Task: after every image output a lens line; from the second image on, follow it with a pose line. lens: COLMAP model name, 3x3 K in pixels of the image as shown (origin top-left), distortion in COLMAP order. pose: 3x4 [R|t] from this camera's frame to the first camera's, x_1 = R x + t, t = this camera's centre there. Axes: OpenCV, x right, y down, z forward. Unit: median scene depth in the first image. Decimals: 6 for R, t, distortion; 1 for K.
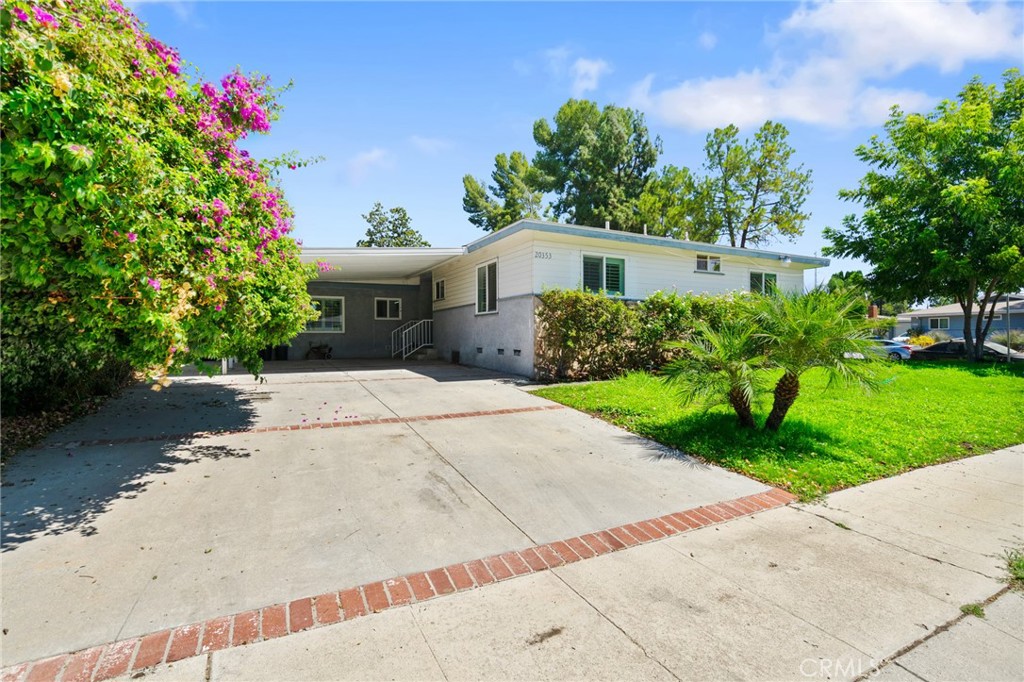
lens RADIAL K [[469.6, 0, 512.1], [0, 469.6, 339.1], [0, 0, 1]] dist [0.001975, 0.000271]
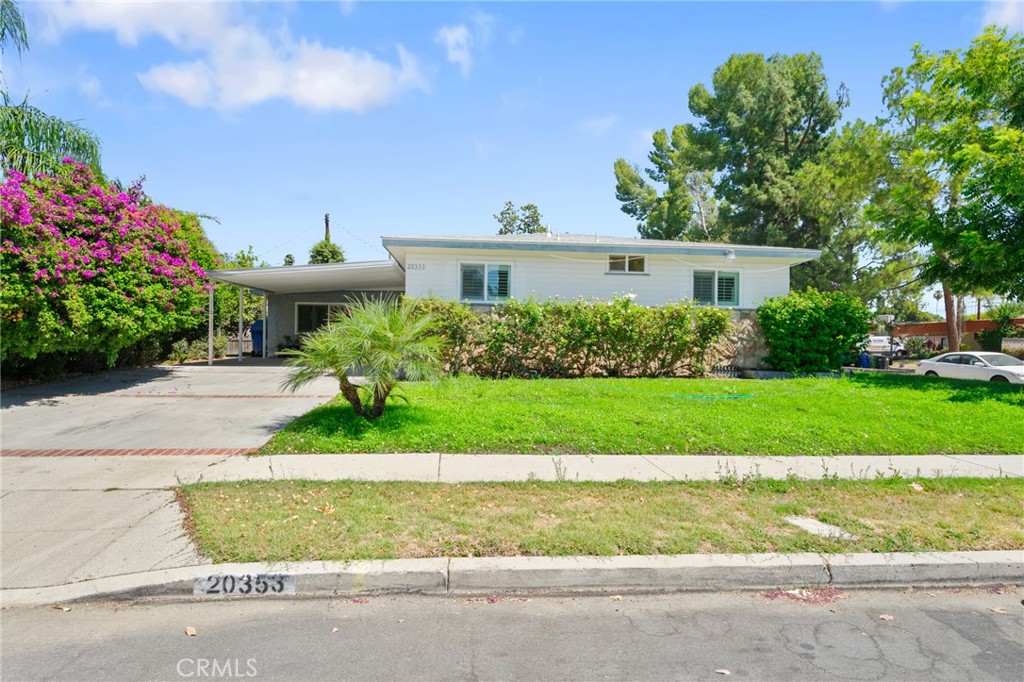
lens RADIAL K [[531.7, 0, 511.2], [0, 531.7, 343.0], [0, 0, 1]] dist [0.006562, 0.001468]
pose [[0.930263, 0.013684, -0.366639, 0.129572], [-0.014129, 0.999899, 0.001472, -0.000629], [0.366622, 0.003811, 0.930362, -0.014437]]
